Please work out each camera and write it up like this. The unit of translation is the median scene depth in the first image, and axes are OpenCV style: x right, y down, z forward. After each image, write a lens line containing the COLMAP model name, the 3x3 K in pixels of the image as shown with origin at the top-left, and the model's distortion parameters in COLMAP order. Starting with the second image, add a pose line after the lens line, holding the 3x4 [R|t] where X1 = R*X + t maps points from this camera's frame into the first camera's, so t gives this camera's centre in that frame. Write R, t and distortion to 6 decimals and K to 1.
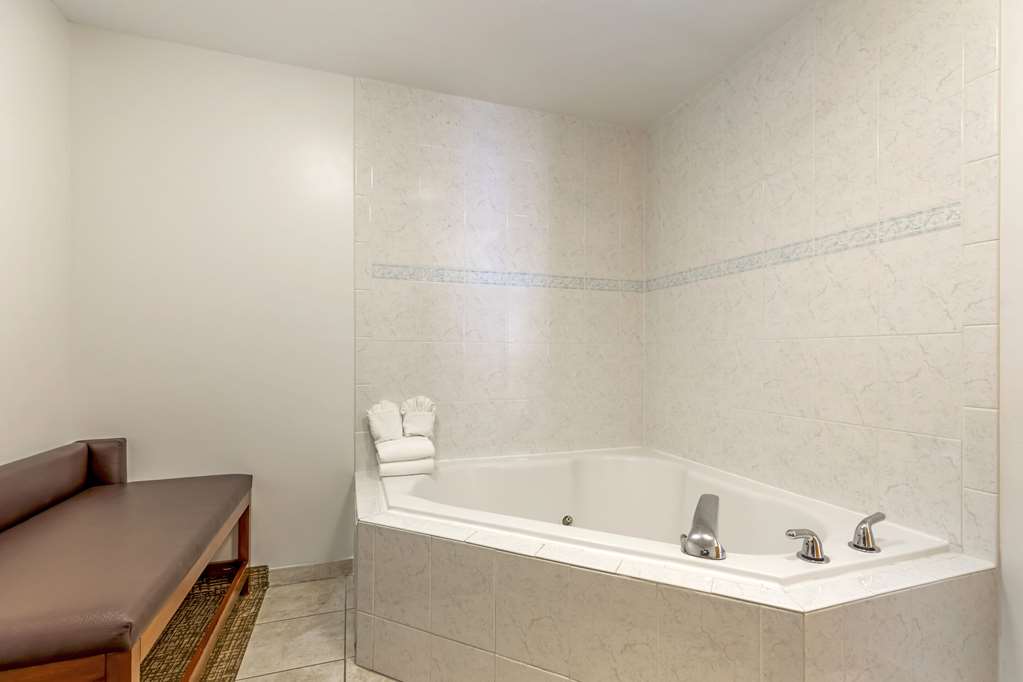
lens RADIAL K [[475.3, 0, 519.6], [0, 475.3, 336.7], [0, 0, 1]] dist [0.000444, 0.000399]
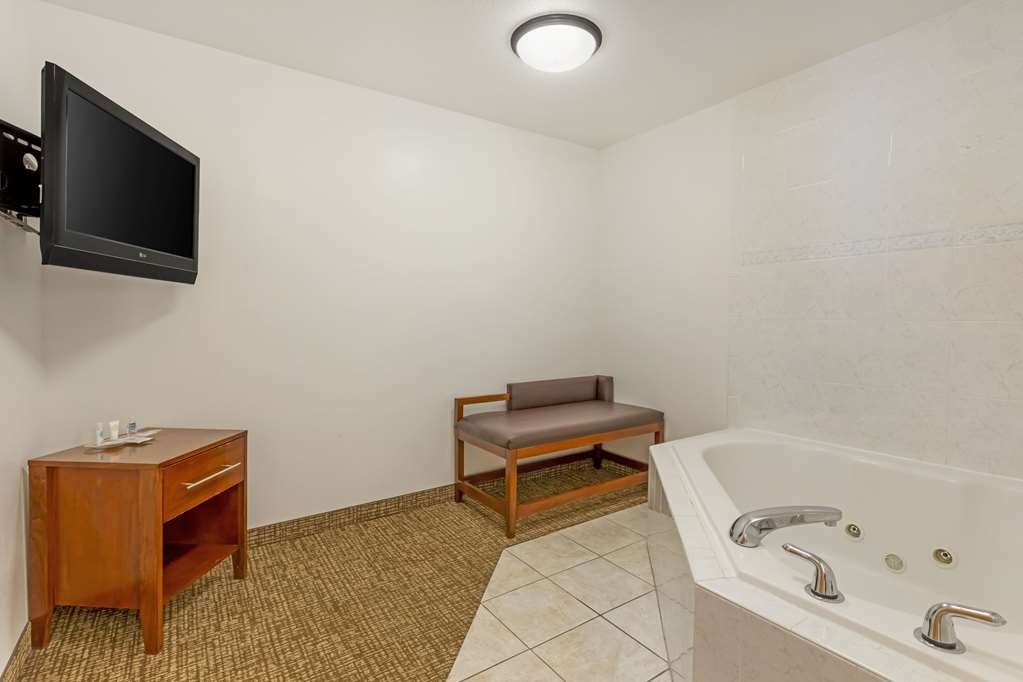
lens RADIAL K [[475.3, 0, 519.6], [0, 475.3, 336.7], [0, 0, 1]] dist [0.000444, 0.000399]
pose [[0.256318, 0.022618, -0.966328, 0.783515], [0.002486, 0.999707, 0.024059, 0.022020], [0.966589, -0.008569, 0.256186, 0.218618]]
